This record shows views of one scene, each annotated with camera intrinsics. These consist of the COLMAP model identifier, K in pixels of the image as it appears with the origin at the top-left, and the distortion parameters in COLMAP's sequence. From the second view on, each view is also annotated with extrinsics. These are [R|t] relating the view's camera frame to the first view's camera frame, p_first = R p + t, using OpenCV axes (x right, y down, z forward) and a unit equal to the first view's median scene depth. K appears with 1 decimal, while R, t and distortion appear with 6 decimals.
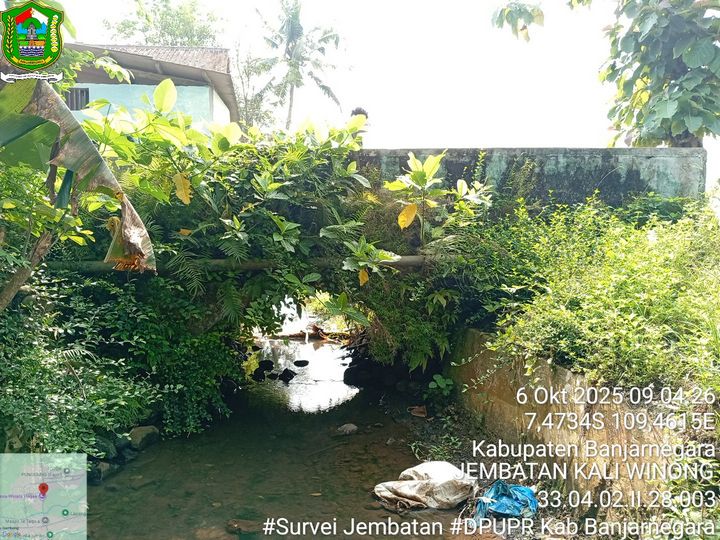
lens RADIAL K [[553.6, 0, 359.8], [0, 553.6, 269.7], [0, 0, 1]] dist [0.083723, -0.169797]
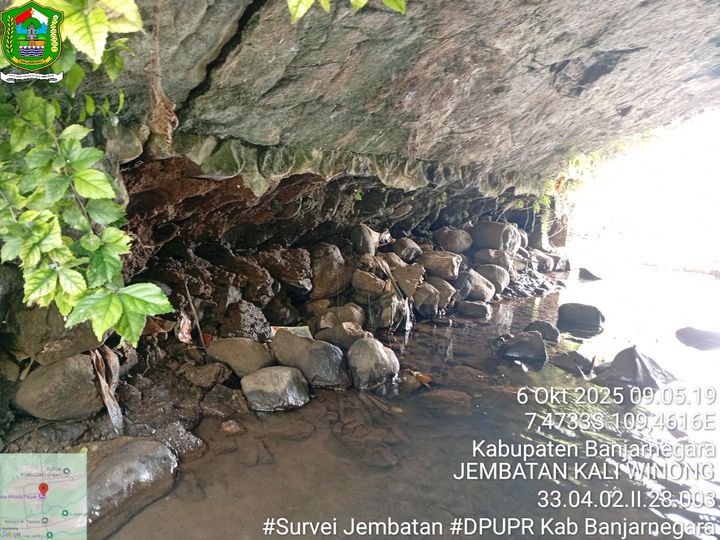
lens RADIAL K [[553.6, 0, 356.3], [0, 553.6, 270.9], [0, 0, 1]] dist [0.083723, -0.169797]
pose [[0.764006, 0.167128, -0.623187, -0.058589], [-0.089111, 0.983946, 0.154630, 0.089275], [0.639025, -0.062606, 0.766634, 0.567695]]
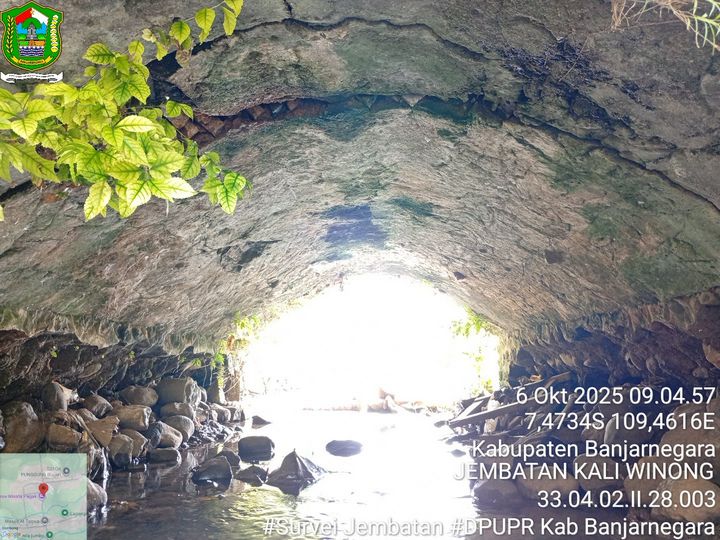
lens RADIAL K [[553.6, 0, 358.7], [0, 553.6, 269.8], [0, 0, 1]] dist [0.083723, -0.169797]
pose [[0.991905, -0.009631, -0.126616, -0.037536], [-0.014425, 0.982120, -0.187703, 0.102724], [0.126160, 0.188010, 0.974031, 0.510310]]
